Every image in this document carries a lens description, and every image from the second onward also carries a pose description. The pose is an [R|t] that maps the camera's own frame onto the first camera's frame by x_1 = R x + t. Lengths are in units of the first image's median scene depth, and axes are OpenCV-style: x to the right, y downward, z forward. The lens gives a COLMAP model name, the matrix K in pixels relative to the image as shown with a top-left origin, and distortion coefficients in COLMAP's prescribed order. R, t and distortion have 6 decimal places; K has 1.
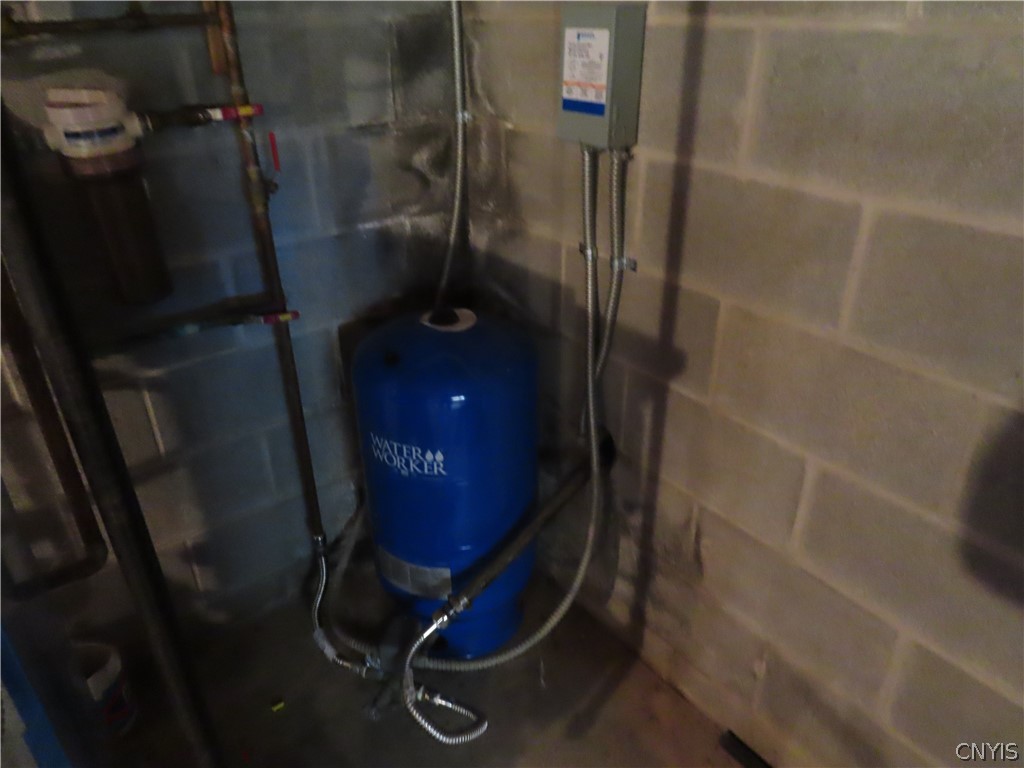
lens RADIAL K [[735.9, 0, 506.7], [0, 735.9, 383.1], [0, 0, 1]] dist [-0.007366, -0.001089]
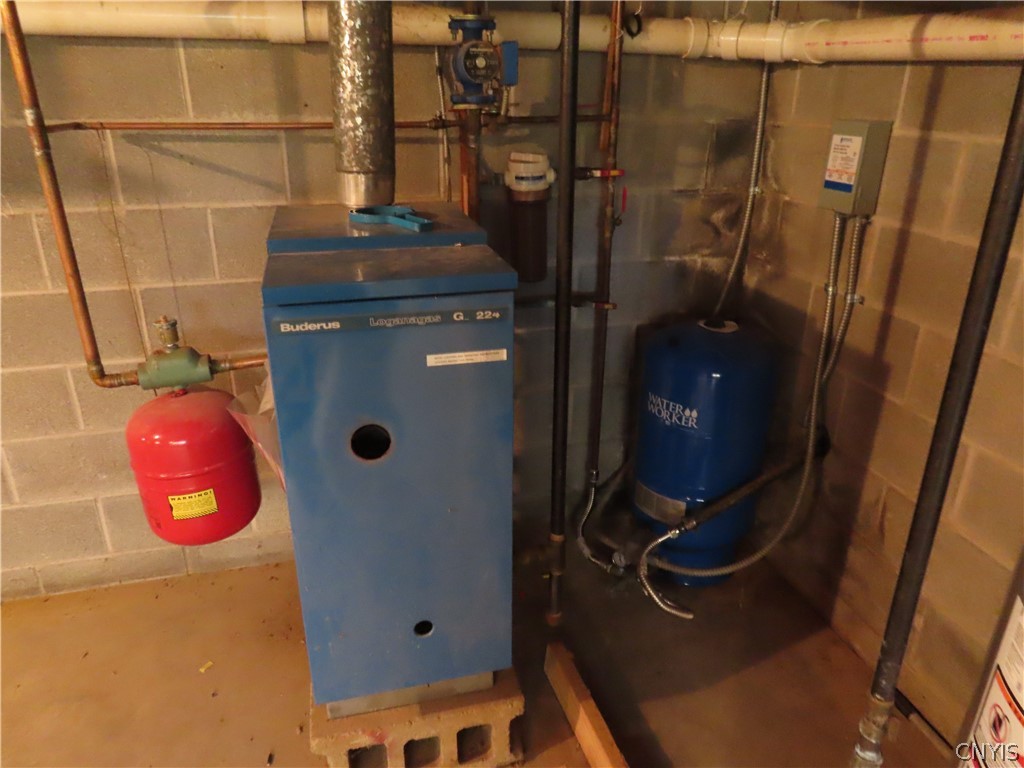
lens RADIAL K [[735.9, 0, 506.7], [0, 735.9, 383.1], [0, 0, 1]] dist [-0.007366, -0.001089]
pose [[0.925159, 0.165511, -0.341595, 0.047976], [-0.200237, 0.977331, -0.068771, 0.204643], [0.322469, 0.132024, 0.937328, -0.453875]]
